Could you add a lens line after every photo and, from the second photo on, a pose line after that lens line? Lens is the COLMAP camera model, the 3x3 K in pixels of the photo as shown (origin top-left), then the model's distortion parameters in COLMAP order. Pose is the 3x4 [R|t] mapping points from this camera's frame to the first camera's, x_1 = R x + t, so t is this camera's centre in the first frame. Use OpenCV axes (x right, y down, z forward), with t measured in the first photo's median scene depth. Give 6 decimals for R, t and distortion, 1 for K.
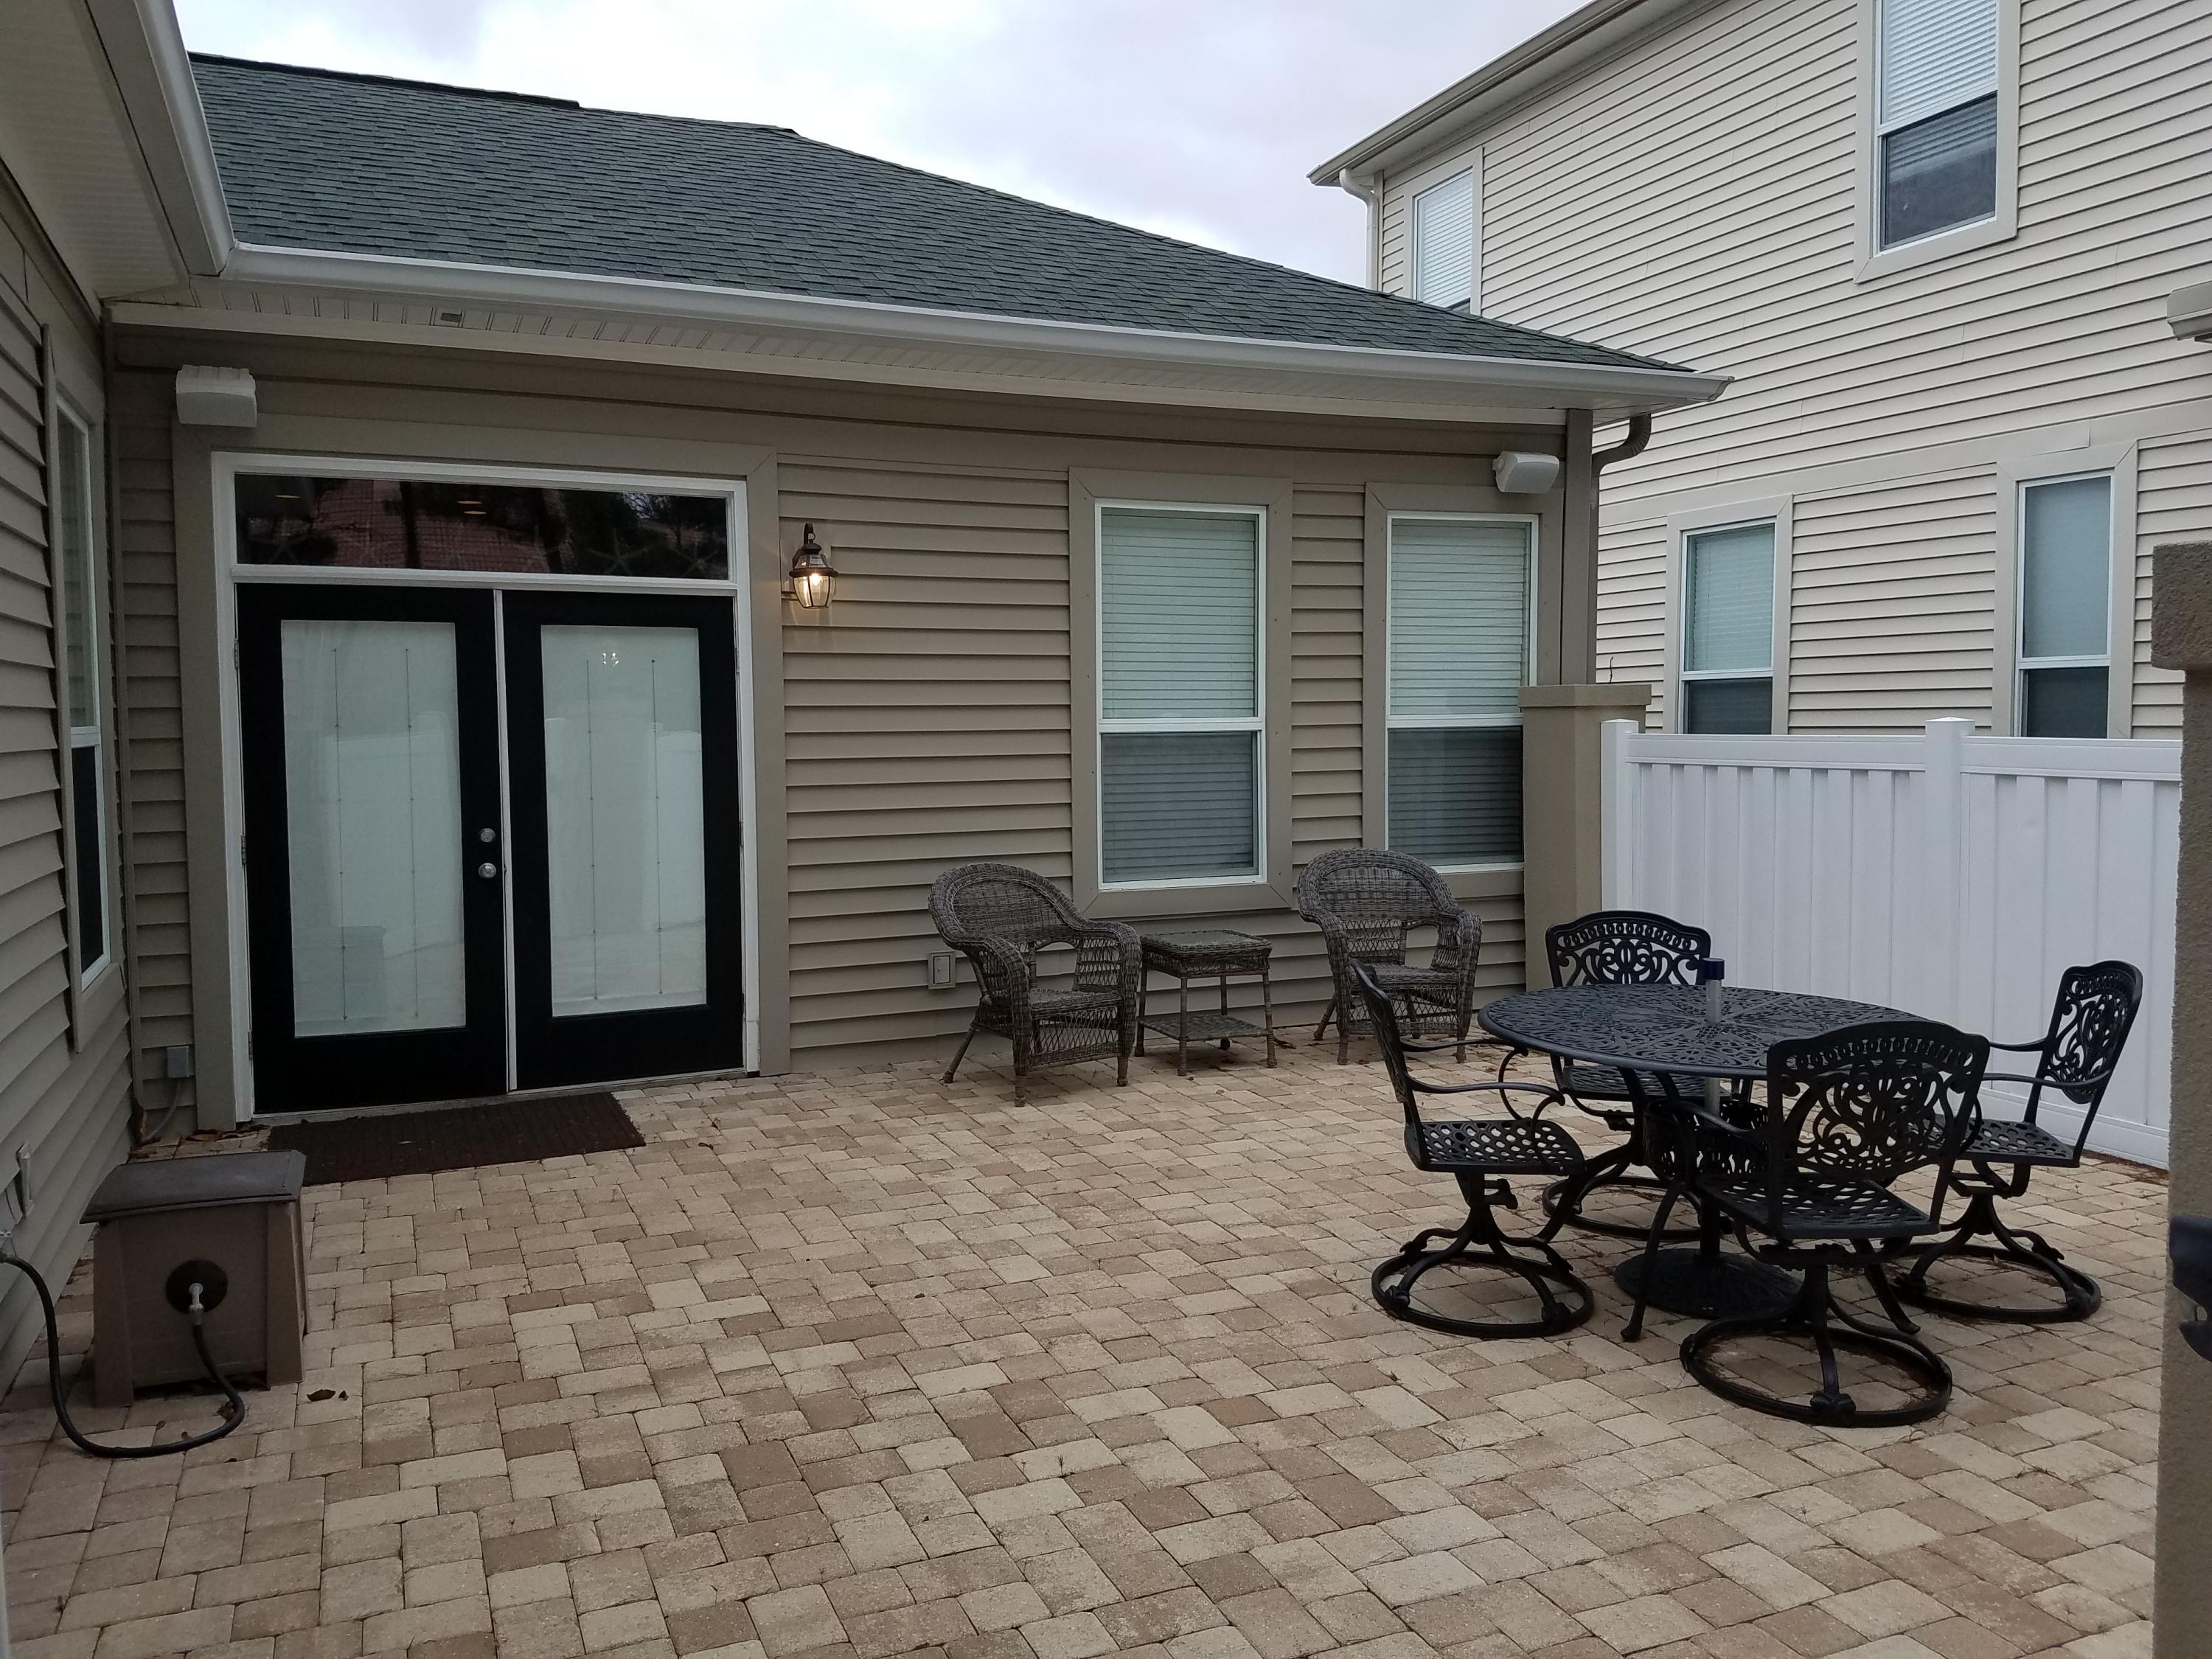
lens RADIAL K [[1729.0, 0, 1108.5], [0, 1729.0, 835.4], [0, 0, 1]] dist [0.016661, -0.002881]
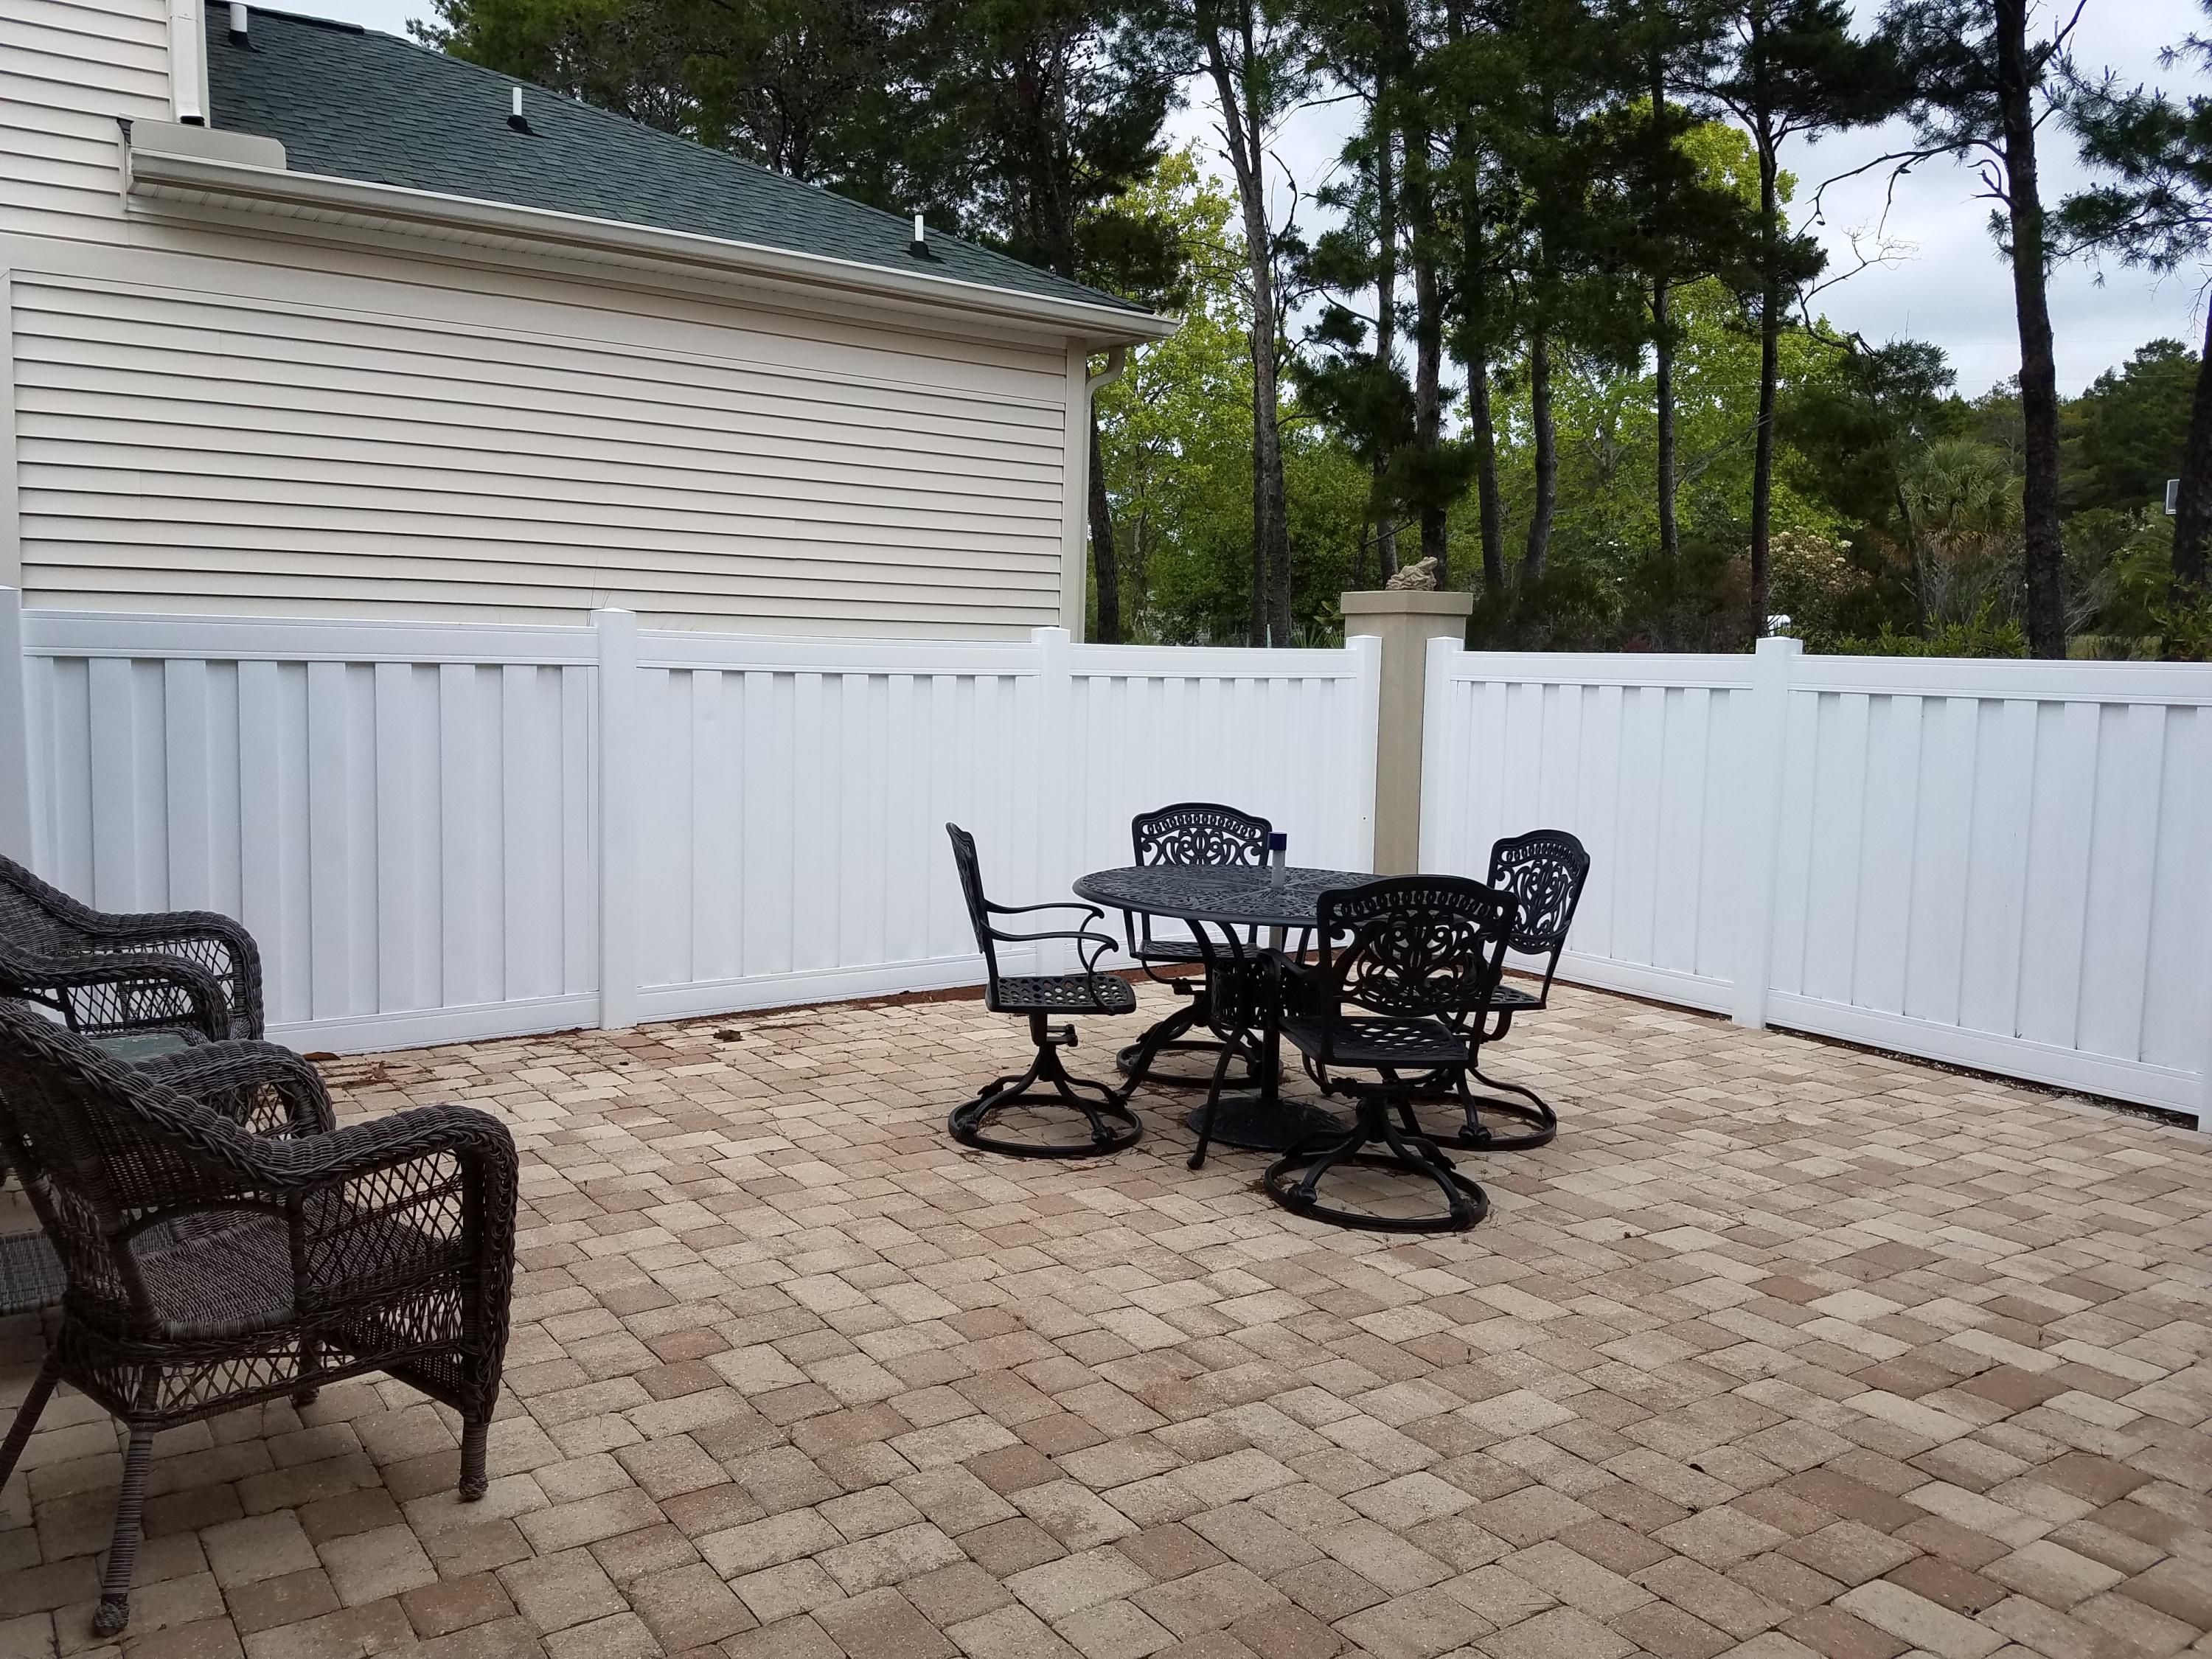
lens RADIAL K [[1729.0, 0, 1108.1], [0, 1729.0, 826.1], [0, 0, 1]] dist [0.016661, -0.002881]
pose [[-0.220262, -0.125611, 0.967319, -0.714709], [0.019373, 0.990915, 0.133086, -0.083813], [-0.975248, 0.048054, -0.215827, 1.413837]]
